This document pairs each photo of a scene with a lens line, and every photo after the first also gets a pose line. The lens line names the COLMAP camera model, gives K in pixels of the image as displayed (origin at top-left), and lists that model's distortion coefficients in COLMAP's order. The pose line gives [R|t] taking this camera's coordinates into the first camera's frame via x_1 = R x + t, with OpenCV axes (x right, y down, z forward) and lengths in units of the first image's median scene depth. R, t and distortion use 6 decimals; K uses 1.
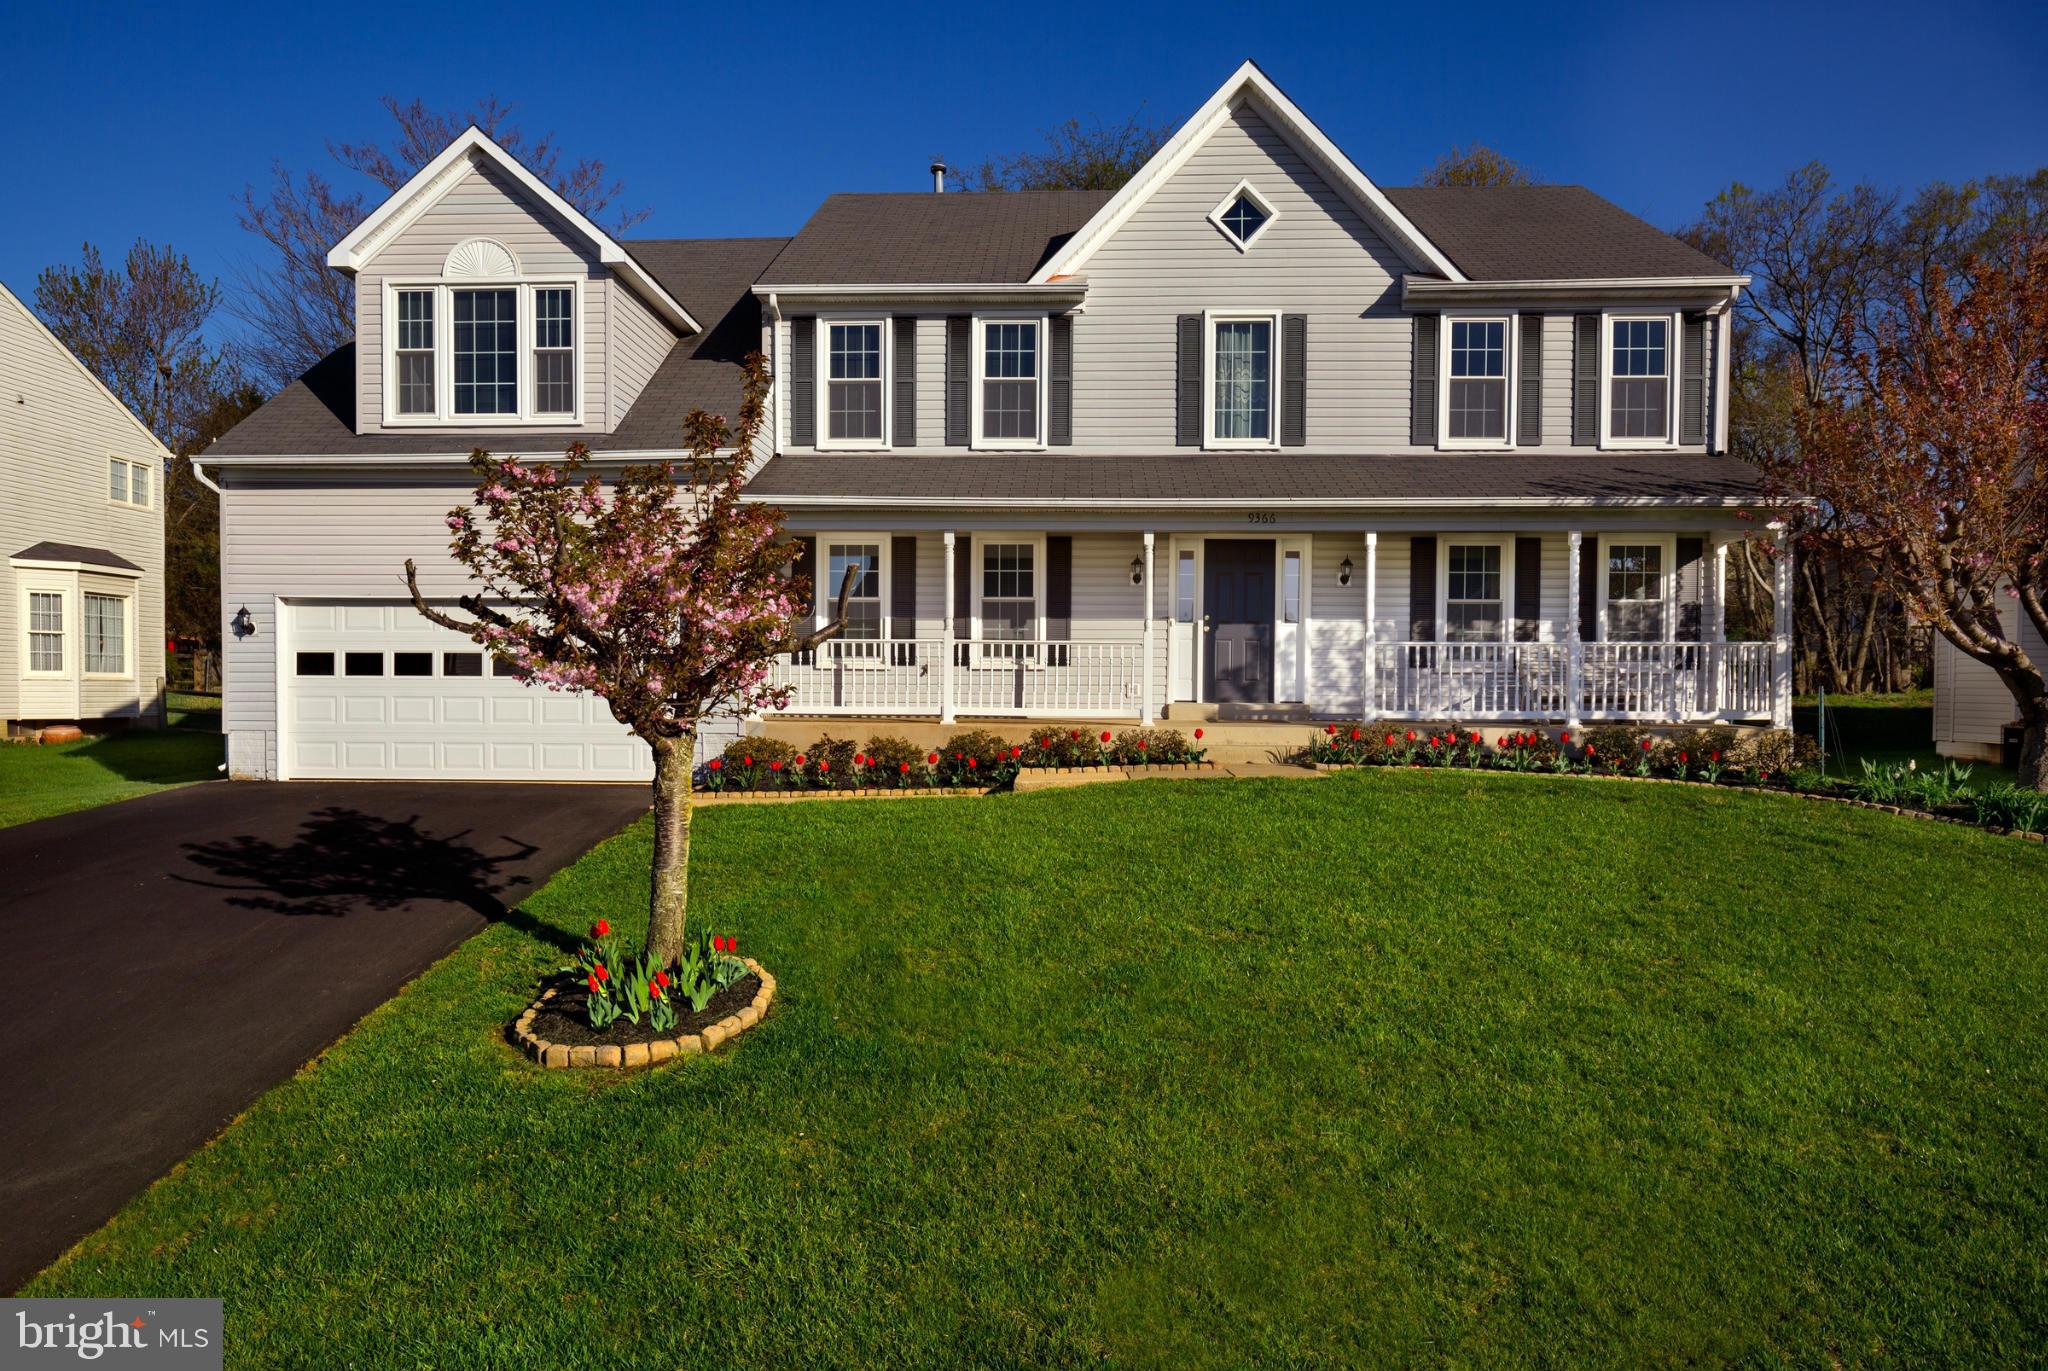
lens RADIAL K [[1237.7, 0, 1024.0], [0, 1237.7, 685.5], [0, 0, 1]] dist [-0.029774, 0.001213]
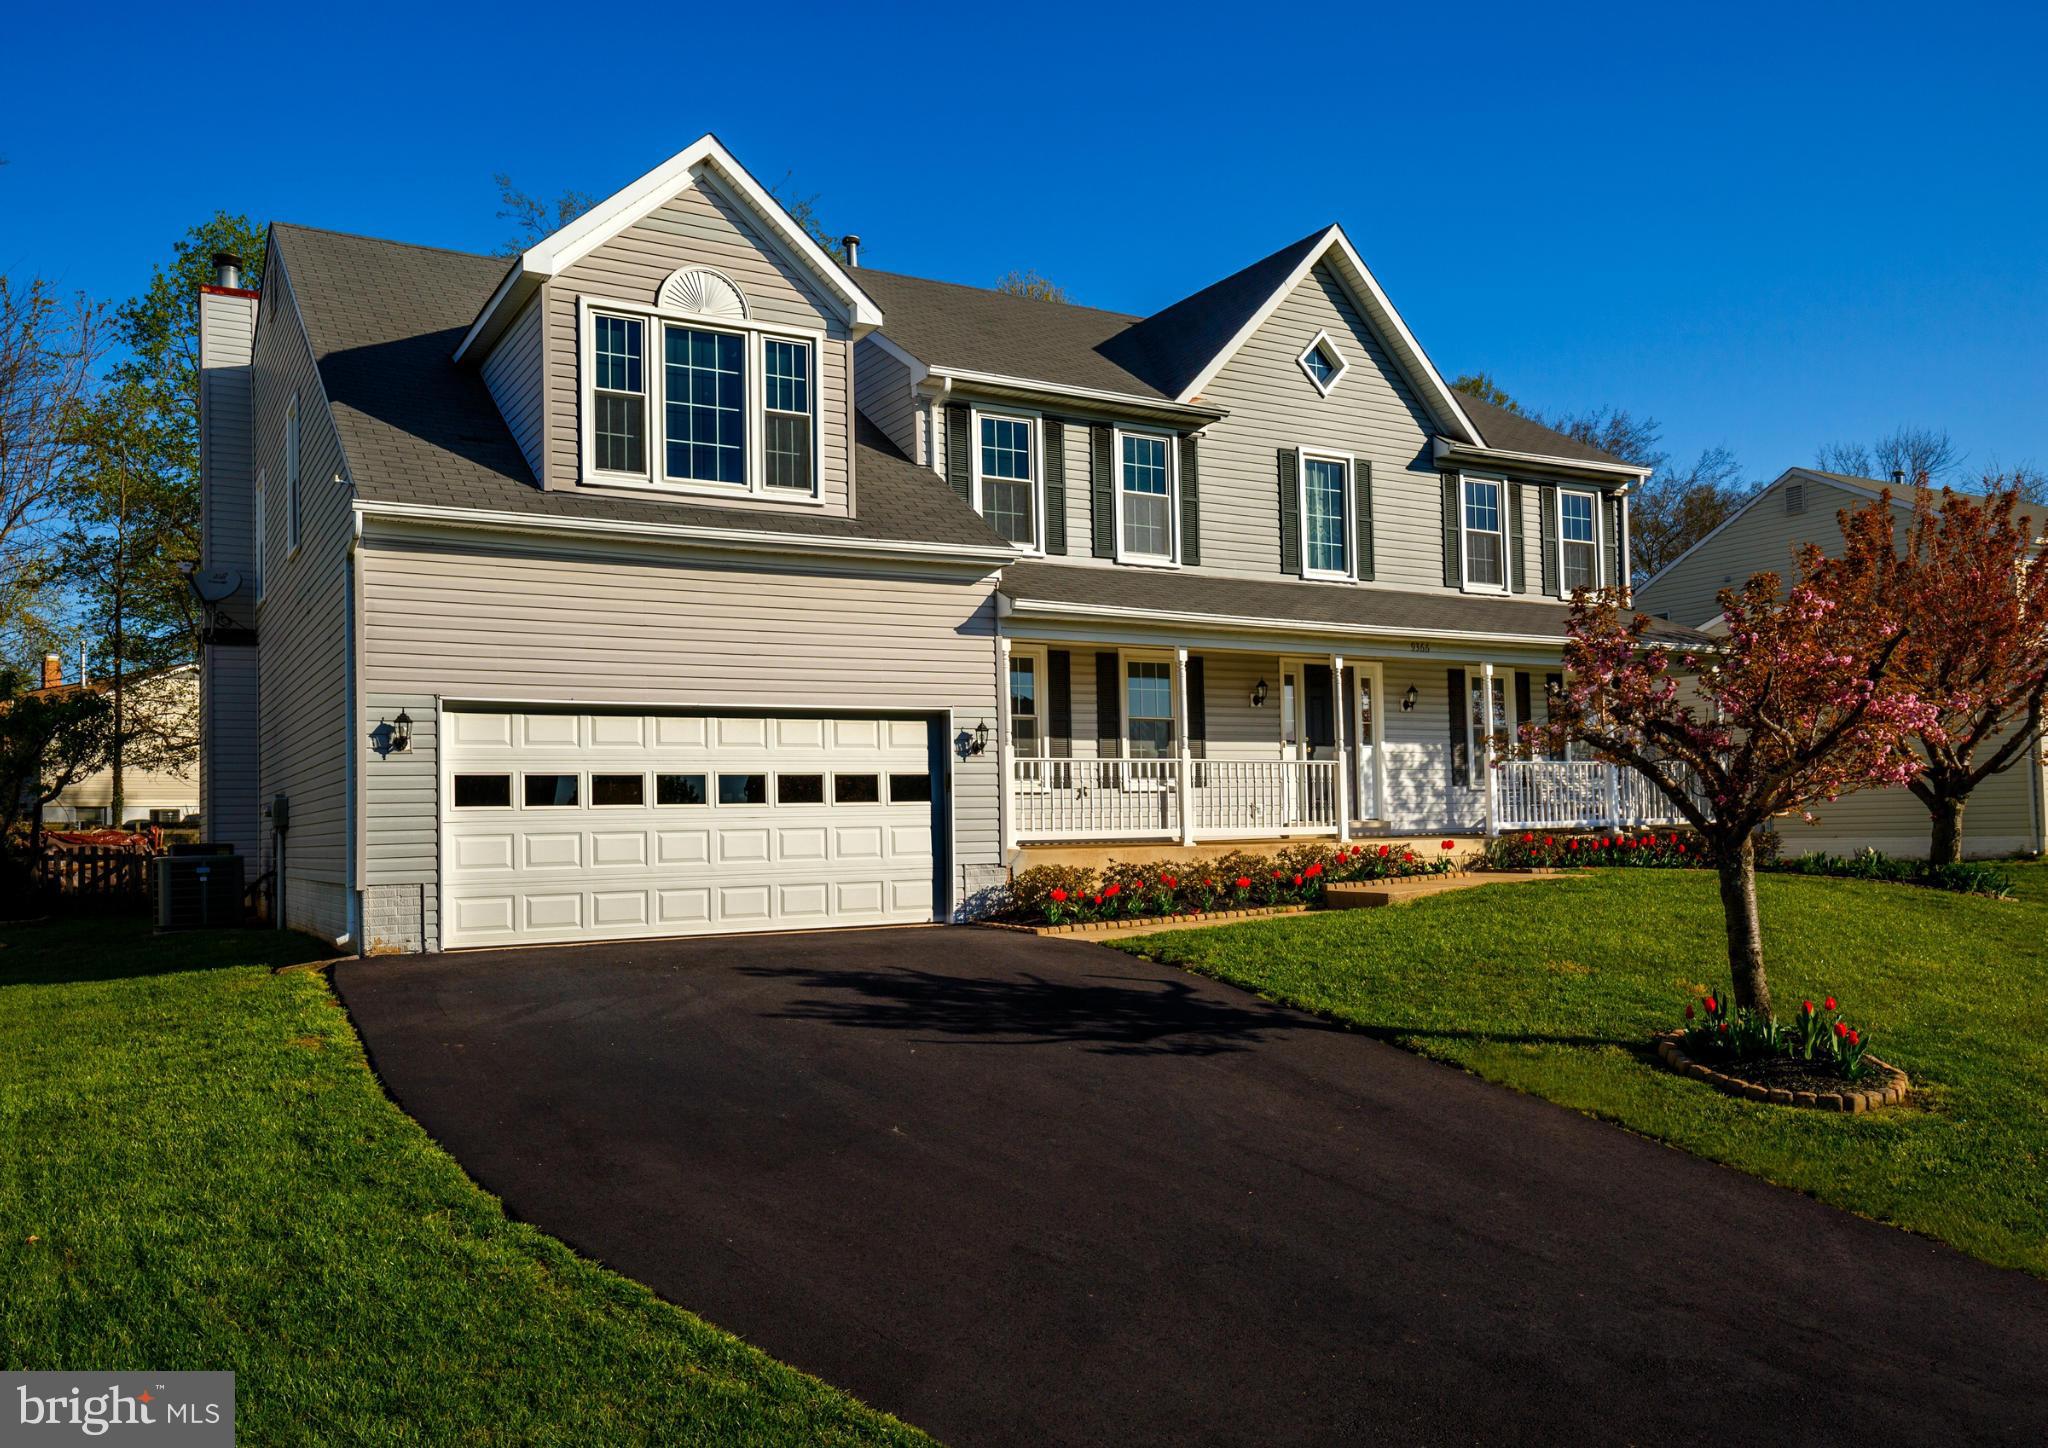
lens RADIAL K [[1529.2, 0, 1024.0], [0, 1529.2, 724.0], [0, 0, 1]] dist [-0.001784, -0.000973]
pose [[0.844600, 0.015031, 0.535187, -0.744857], [0.015342, 0.998516, -0.052256, -0.004282], [-0.535178, 0.052346, 0.843116, 0.039714]]
